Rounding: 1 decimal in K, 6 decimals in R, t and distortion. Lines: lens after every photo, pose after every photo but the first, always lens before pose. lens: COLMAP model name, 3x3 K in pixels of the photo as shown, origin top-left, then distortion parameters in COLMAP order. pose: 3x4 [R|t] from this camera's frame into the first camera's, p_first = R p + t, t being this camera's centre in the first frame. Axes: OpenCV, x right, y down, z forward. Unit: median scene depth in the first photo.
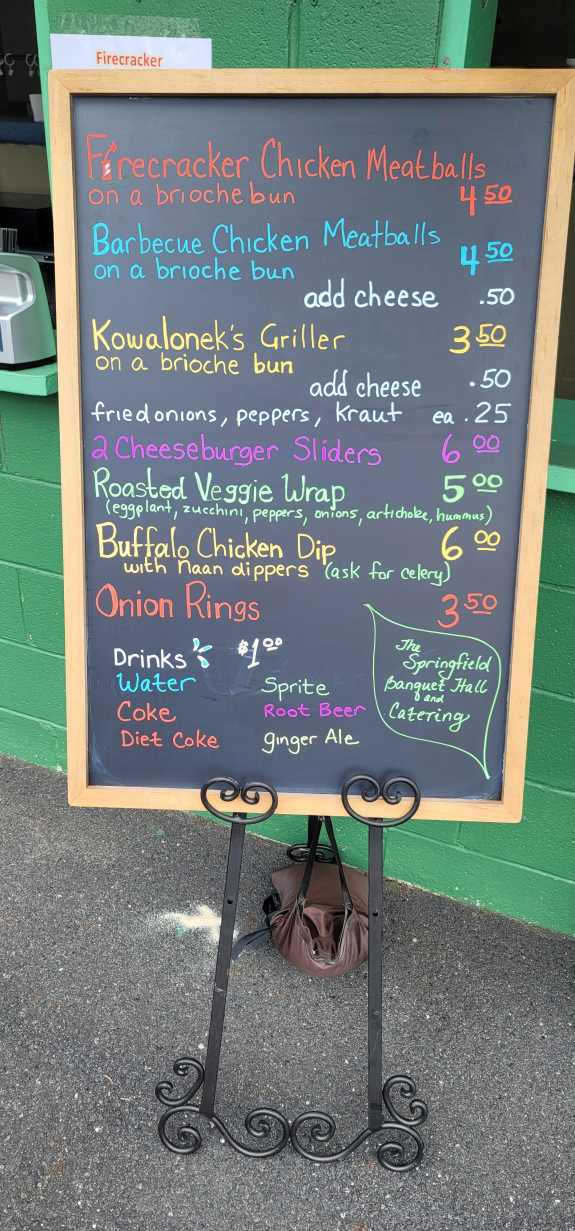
lens RADIAL K [[912.2, 0, 269.1], [0, 912.2, 613.8], [0, 0, 1]] dist [0.052149, -0.023633]
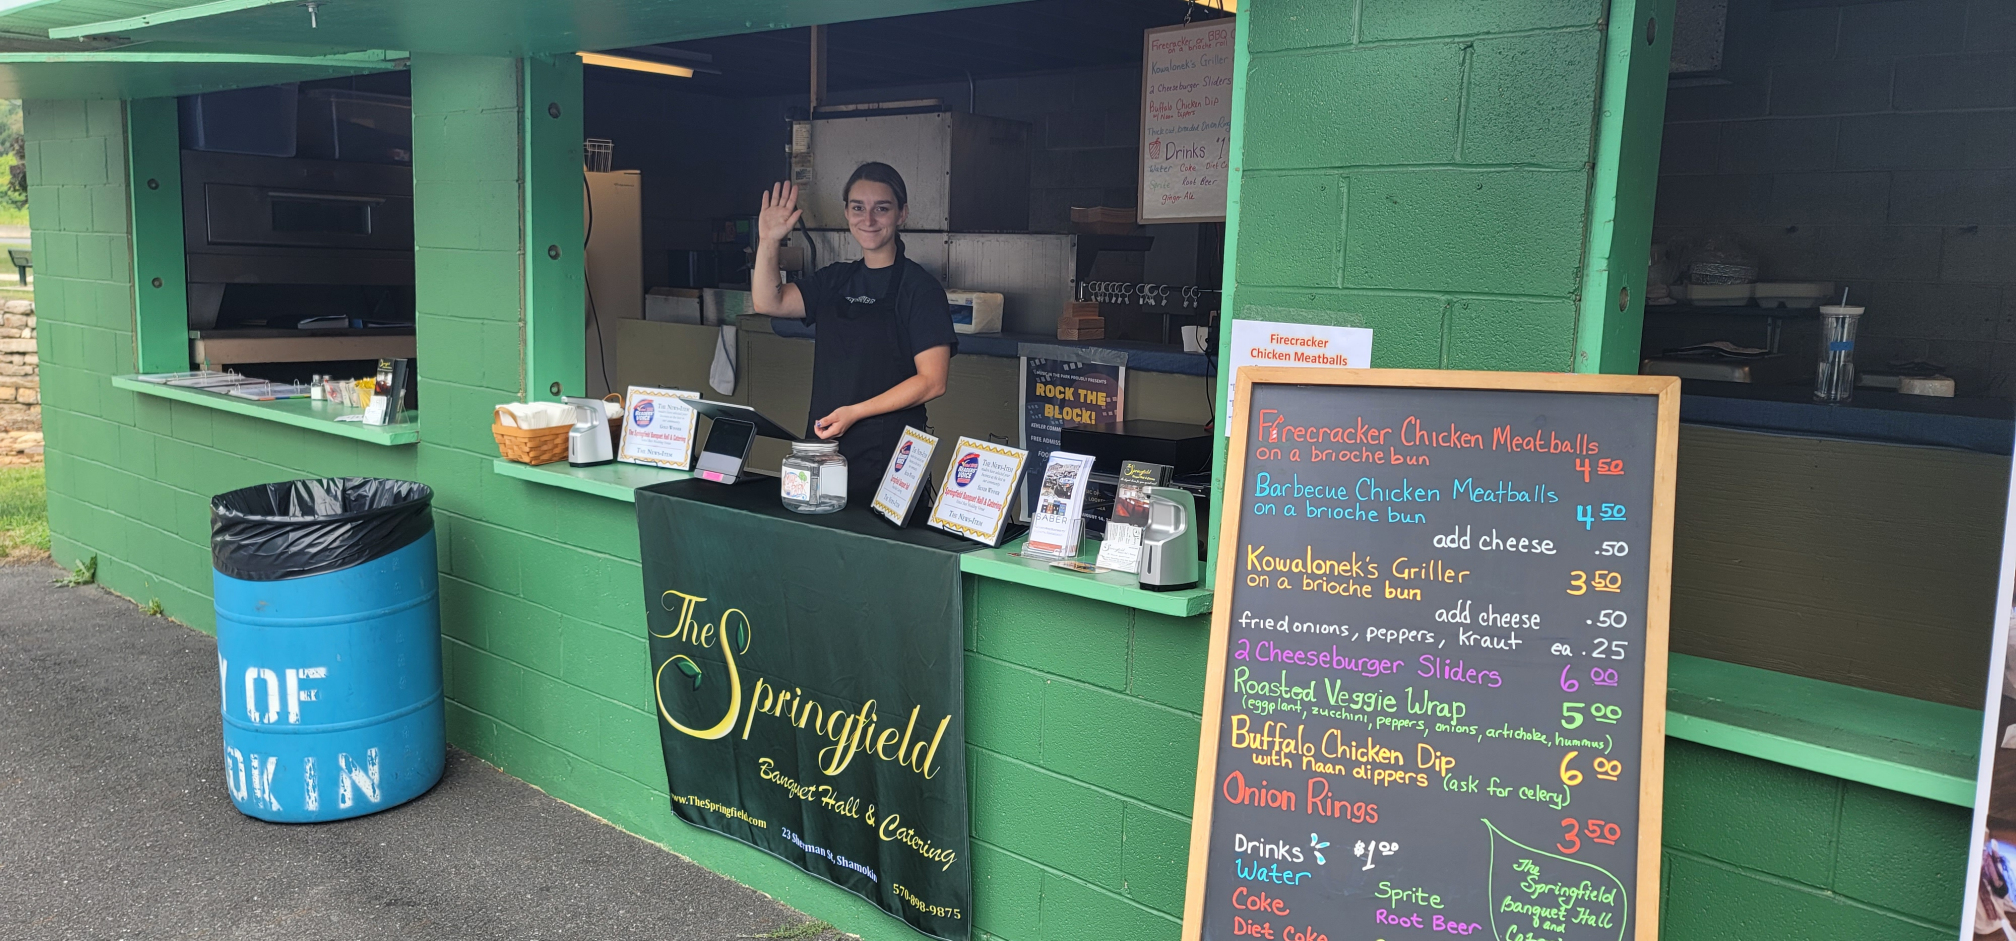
lens RADIAL K [[1493.9, 0, 999.1], [0, 1493.9, 468.5], [0, 0, 1]] dist [0.052149, -0.023633]
pose [[0.949558, 0.045801, -0.310230, 0.097662], [-0.157519, 0.925080, -0.345563, 0.306067], [0.271161, 0.376999, 0.885632, -0.836872]]
